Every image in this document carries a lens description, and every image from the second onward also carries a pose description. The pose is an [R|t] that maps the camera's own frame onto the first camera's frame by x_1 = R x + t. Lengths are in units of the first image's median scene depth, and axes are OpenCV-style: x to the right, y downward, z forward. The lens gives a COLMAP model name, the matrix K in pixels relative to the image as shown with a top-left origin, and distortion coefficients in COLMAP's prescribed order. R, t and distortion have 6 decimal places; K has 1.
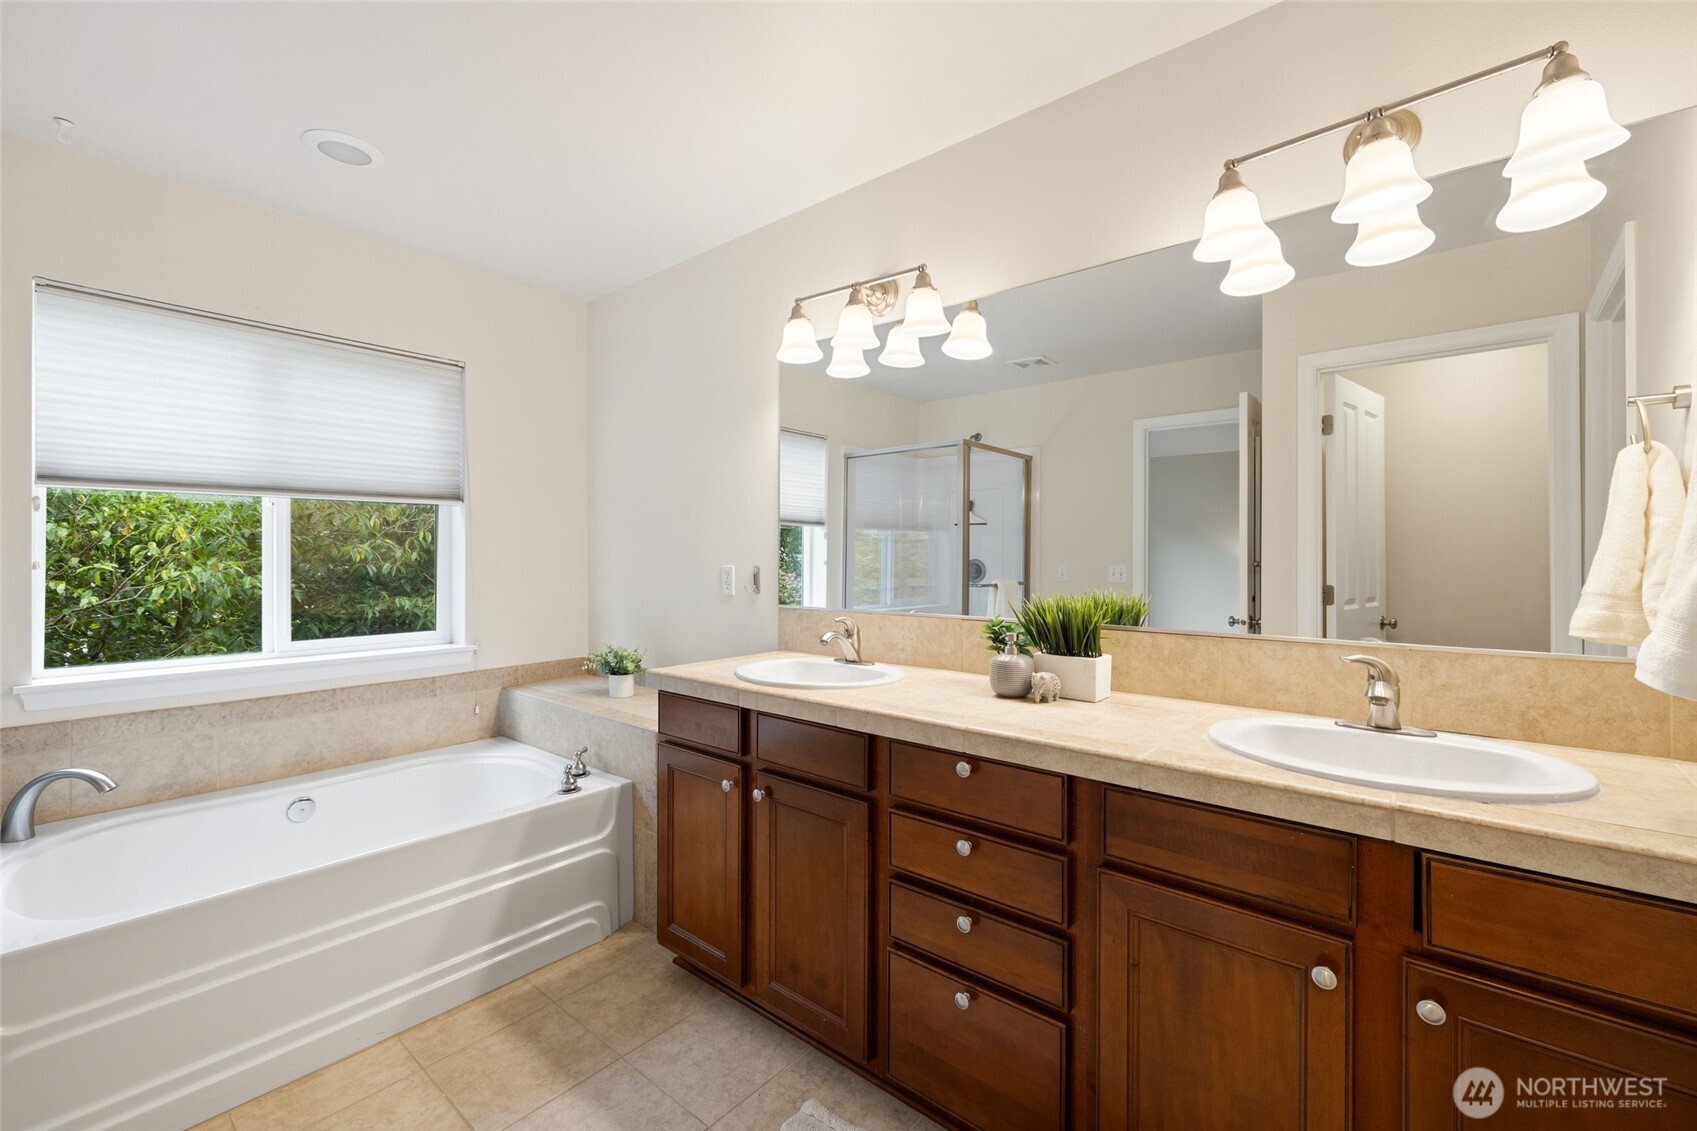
lens RADIAL K [[714.4, 0, 853.8], [0, 714.4, 552.6], [0, 0, 1]] dist [-0.000845, 0.000175]
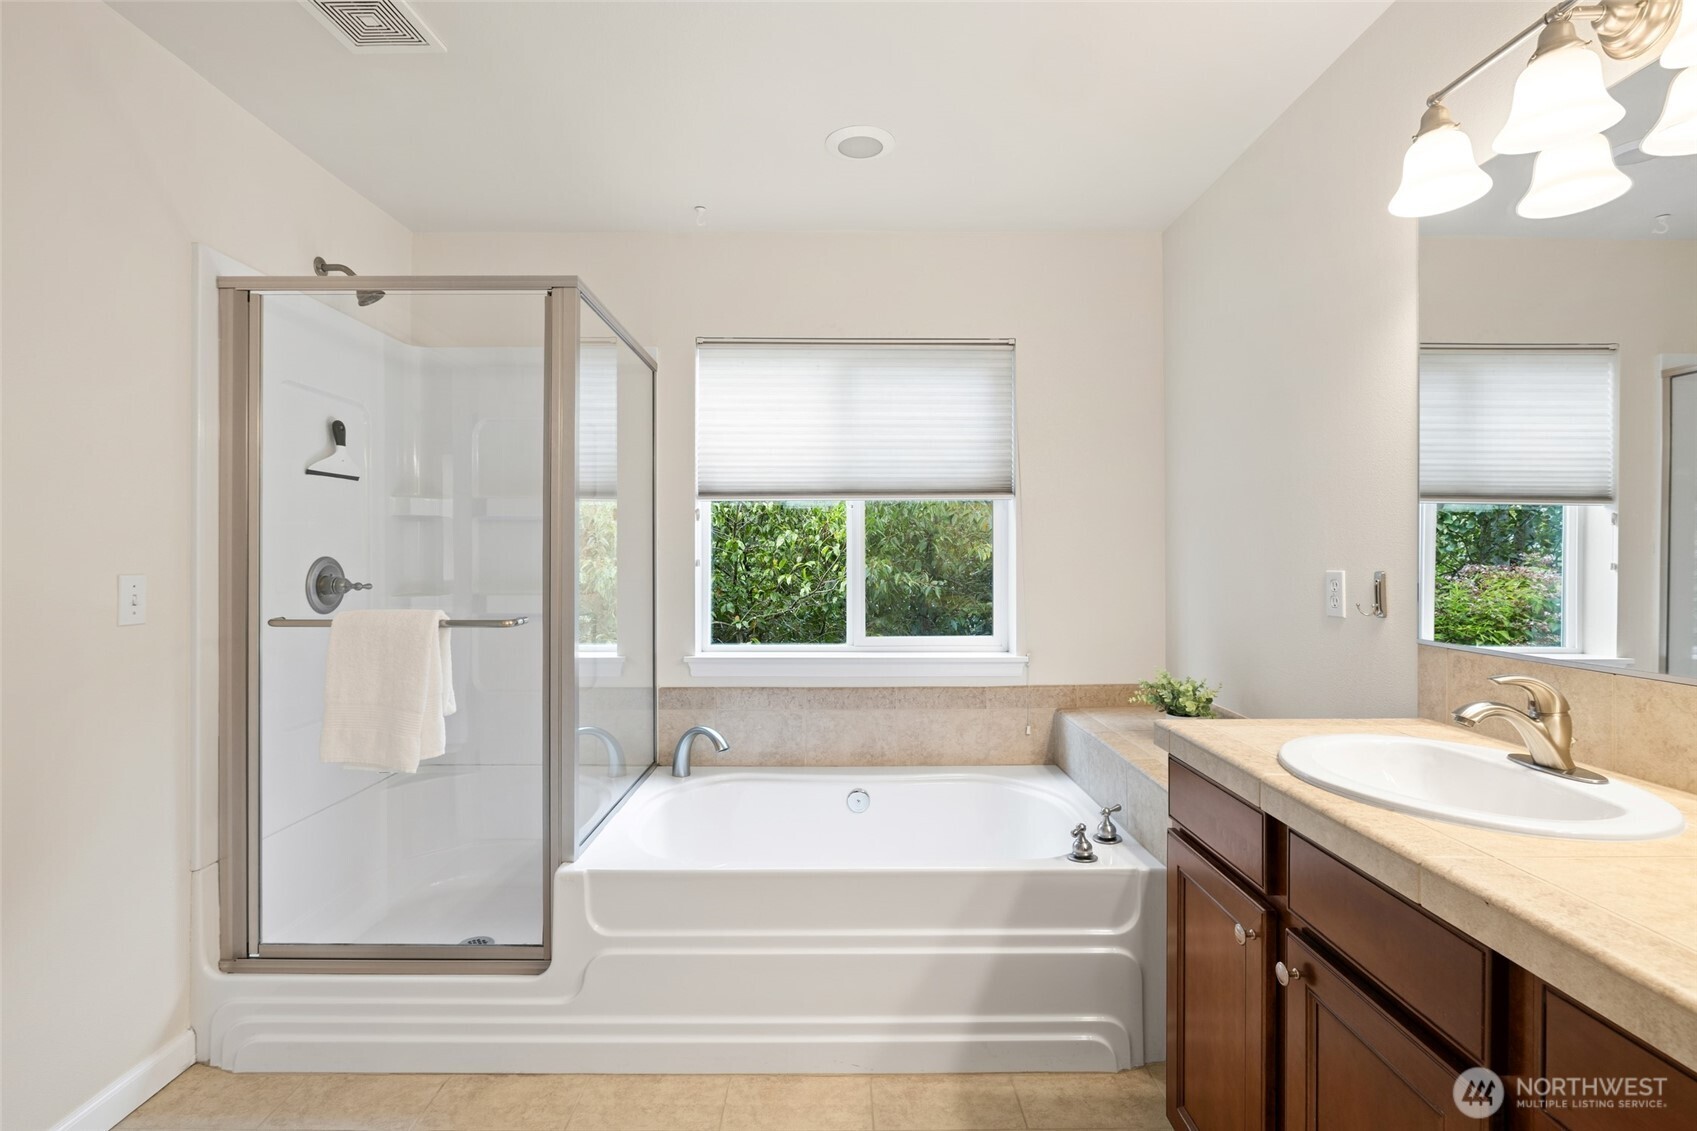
lens RADIAL K [[793.3, 0, 845.0], [0, 793.3, 551.2], [0, 0, 1]] dist [-0.007914, 0.000558]
pose [[0.640313, -0.004175, -0.768103, 0.099323], [0.004522, 0.999988, -0.001666, 0.000347], [0.768101, -0.002407, 0.640324, 0.252622]]
